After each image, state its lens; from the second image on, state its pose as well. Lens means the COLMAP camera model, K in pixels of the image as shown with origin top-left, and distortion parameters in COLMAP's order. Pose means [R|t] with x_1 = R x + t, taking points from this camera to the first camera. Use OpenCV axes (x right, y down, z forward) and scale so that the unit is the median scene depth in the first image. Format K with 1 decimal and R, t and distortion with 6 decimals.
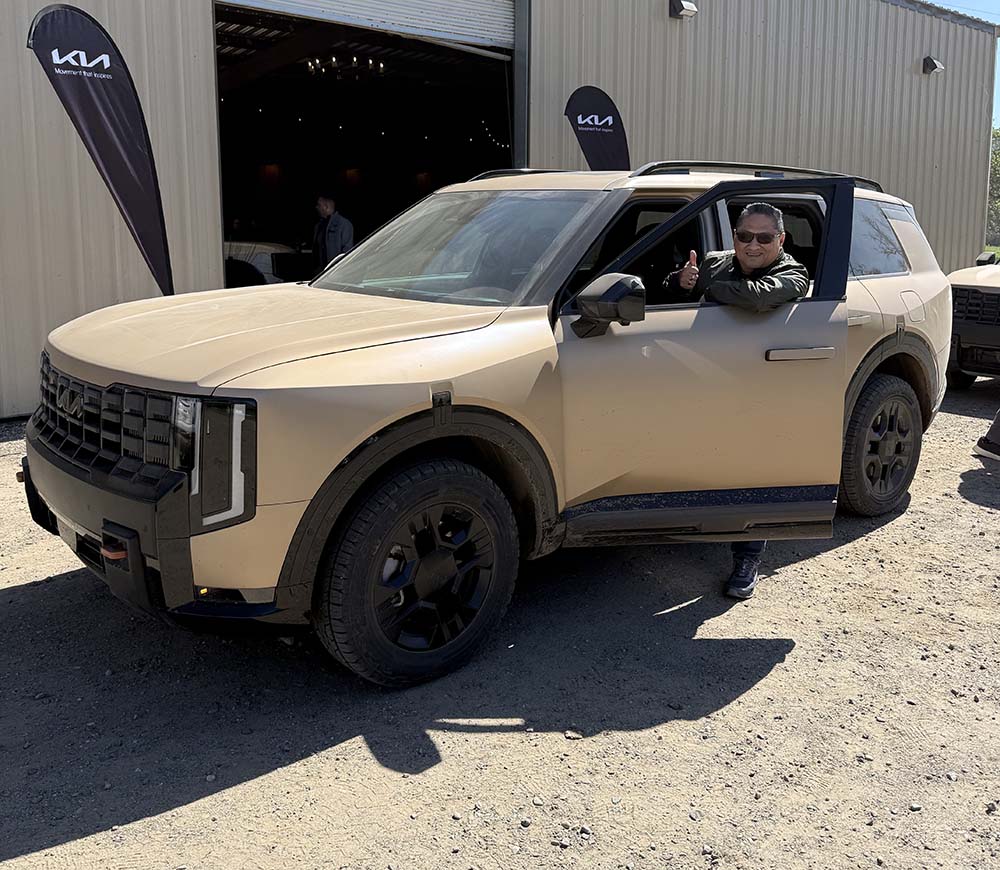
lens RADIAL K [[933.5, 0, 494.7], [0, 933.5, 346.9], [0, 0, 1]] dist [0.091289, -0.157510]
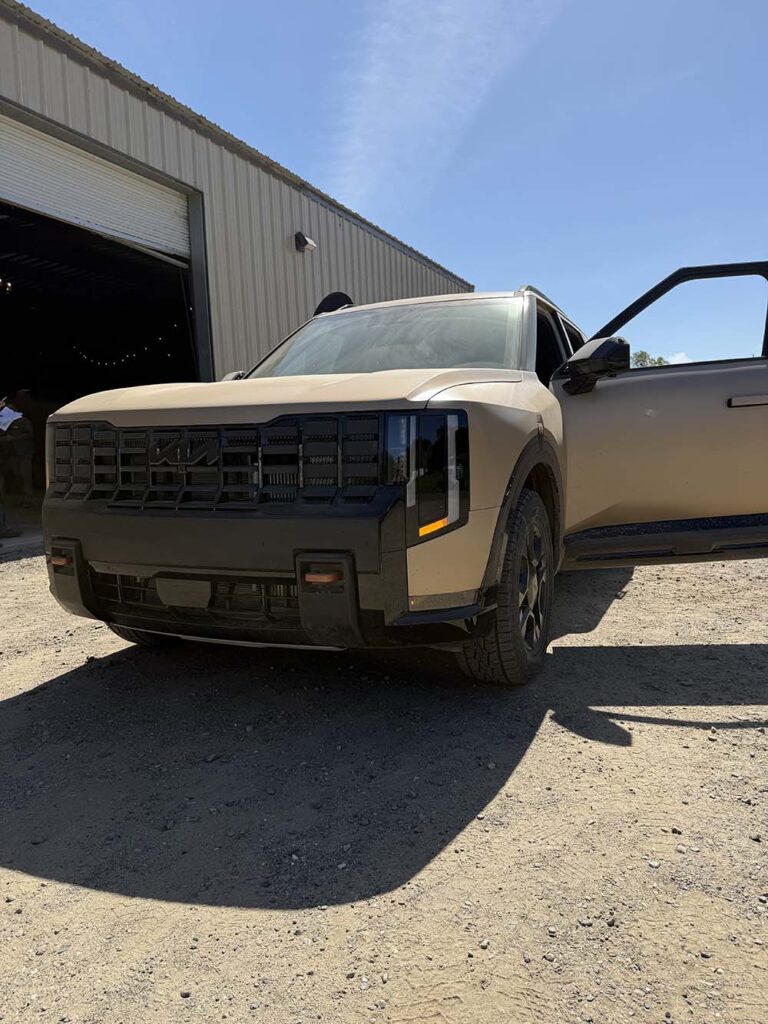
lens RADIAL K [[718.5, 0, 384.0], [0, 718.5, 512.0], [0, 0, 1]] dist [0.061120, -0.086712]
pose [[0.903831, -0.071947, 0.421798, -0.606492], [0.088362, 0.995898, -0.019471, 0.157464], [-0.418666, 0.054870, 0.906481, 0.271049]]
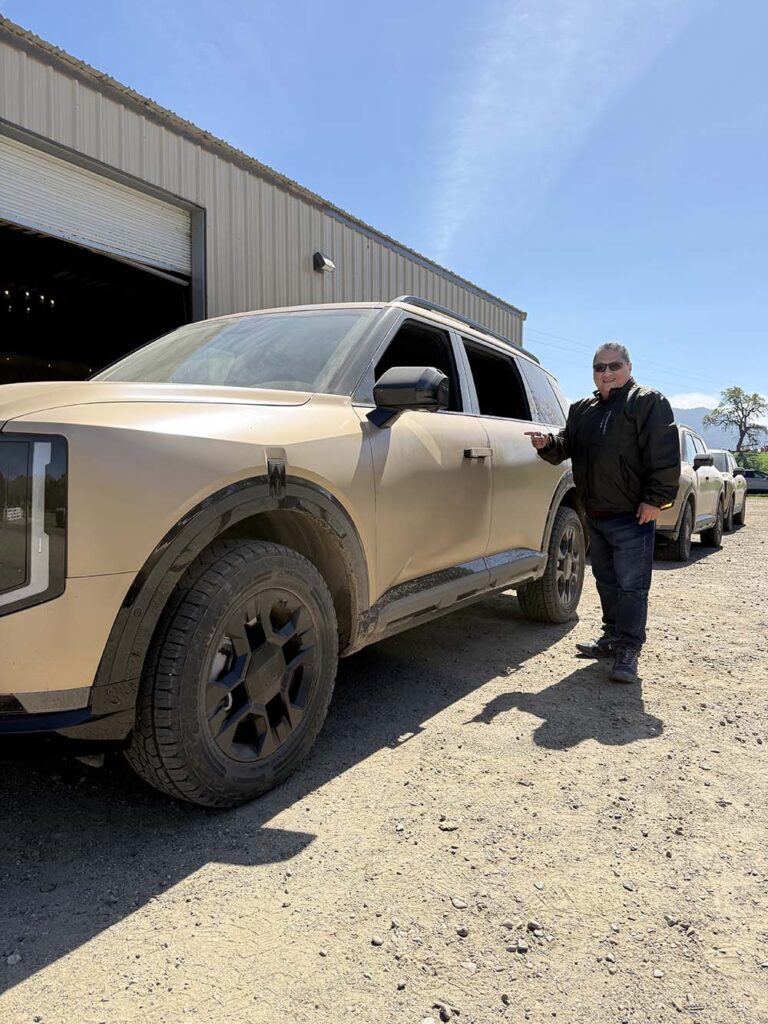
lens RADIAL K [[718.5, 0, 384.0], [0, 718.5, 512.0], [0, 0, 1]] dist [0.061120, -0.086712]
pose [[0.945302, -0.012078, 0.325972, -0.179718], [0.034025, 0.997514, -0.061713, 0.142239], [-0.324417, 0.069428, 0.943363, 0.322722]]
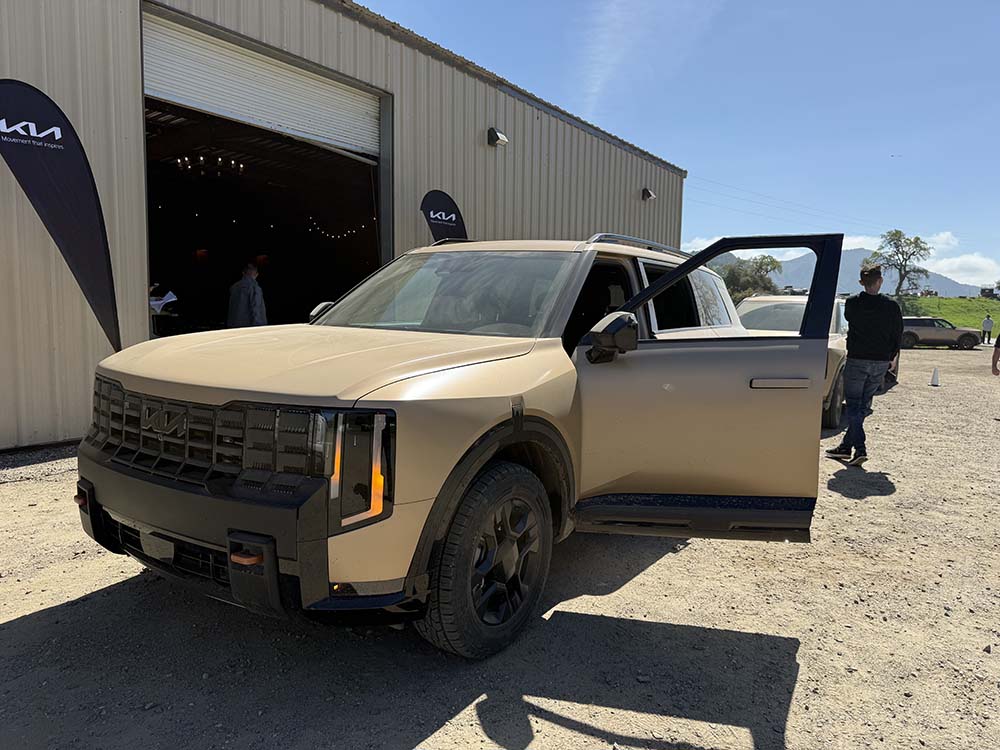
lens RADIAL K [[702.9, 0, 495.5], [0, 702.9, 377.1], [0, 0, 1]] dist [0.061984, -0.083714]
pose [[0.962587, -0.007439, 0.270869, -0.322494], [0.014905, 0.999563, -0.025516, 0.035249], [-0.270561, 0.028599, 0.962278, 0.139038]]
